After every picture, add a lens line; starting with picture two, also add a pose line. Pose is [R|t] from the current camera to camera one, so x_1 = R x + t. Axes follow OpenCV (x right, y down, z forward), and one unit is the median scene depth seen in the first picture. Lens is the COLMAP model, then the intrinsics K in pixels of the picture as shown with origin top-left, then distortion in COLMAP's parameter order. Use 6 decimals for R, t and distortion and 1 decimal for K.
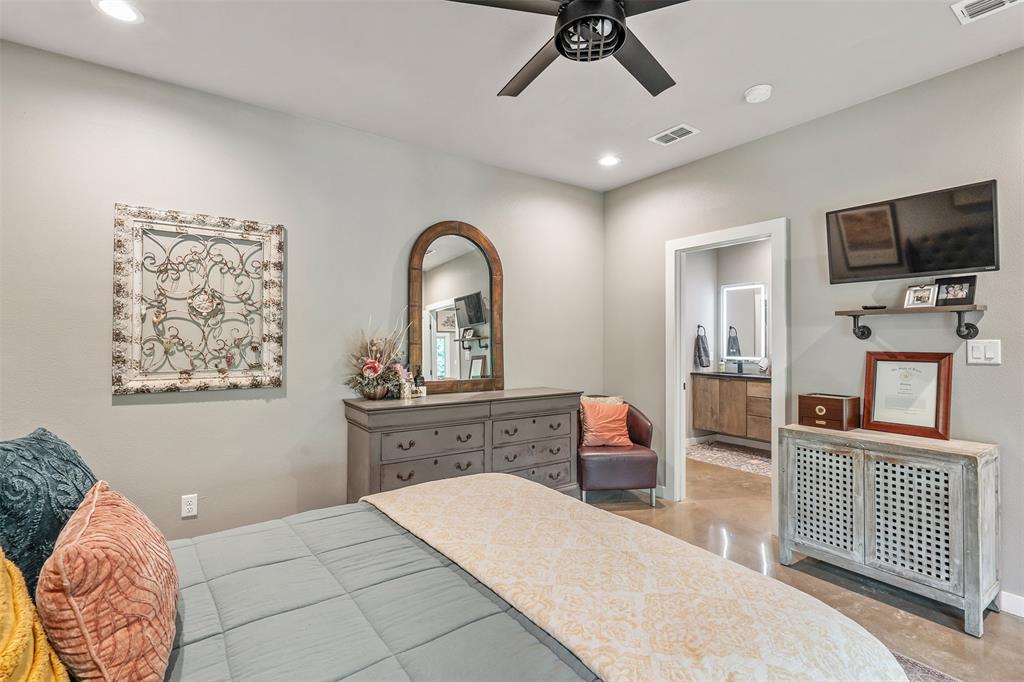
lens RADIAL K [[475.7, 0, 515.4], [0, 475.7, 338.9], [0, 0, 1]] dist [0.002981, 0.000875]
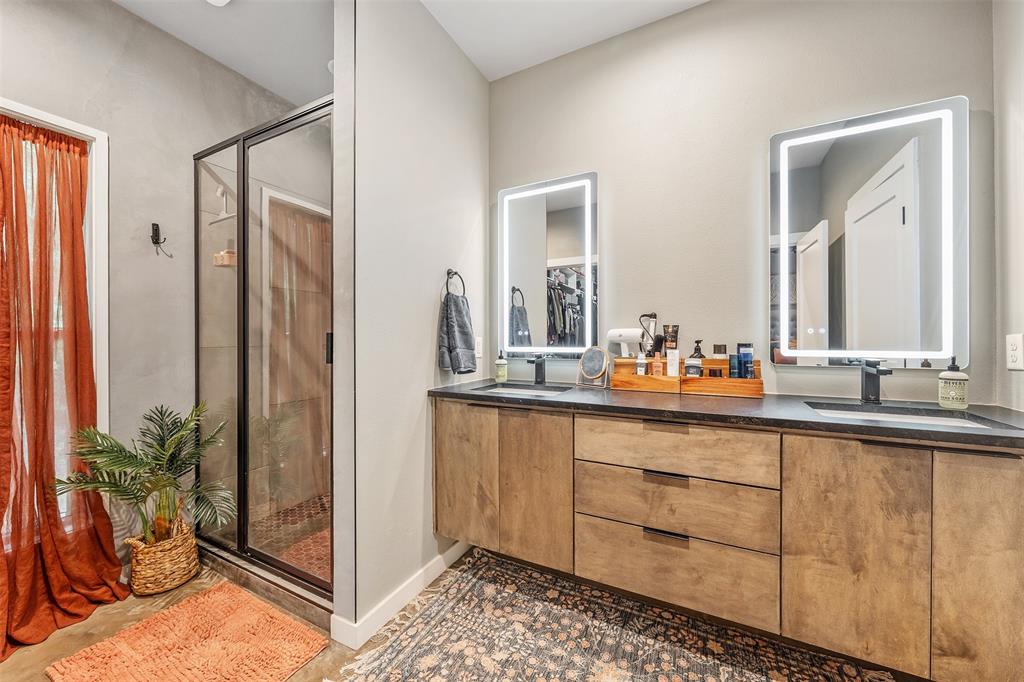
lens RADIAL K [[369.3, 0, 513.4], [0, 369.3, 340.7], [0, 0, 1]] dist [-0.000311, -0.000001]
pose [[0.884731, -0.009130, 0.466013, 0.290390], [0.003938, 0.999919, 0.012114, 0.027826], [-0.466086, -0.008883, 0.884695, 0.705576]]
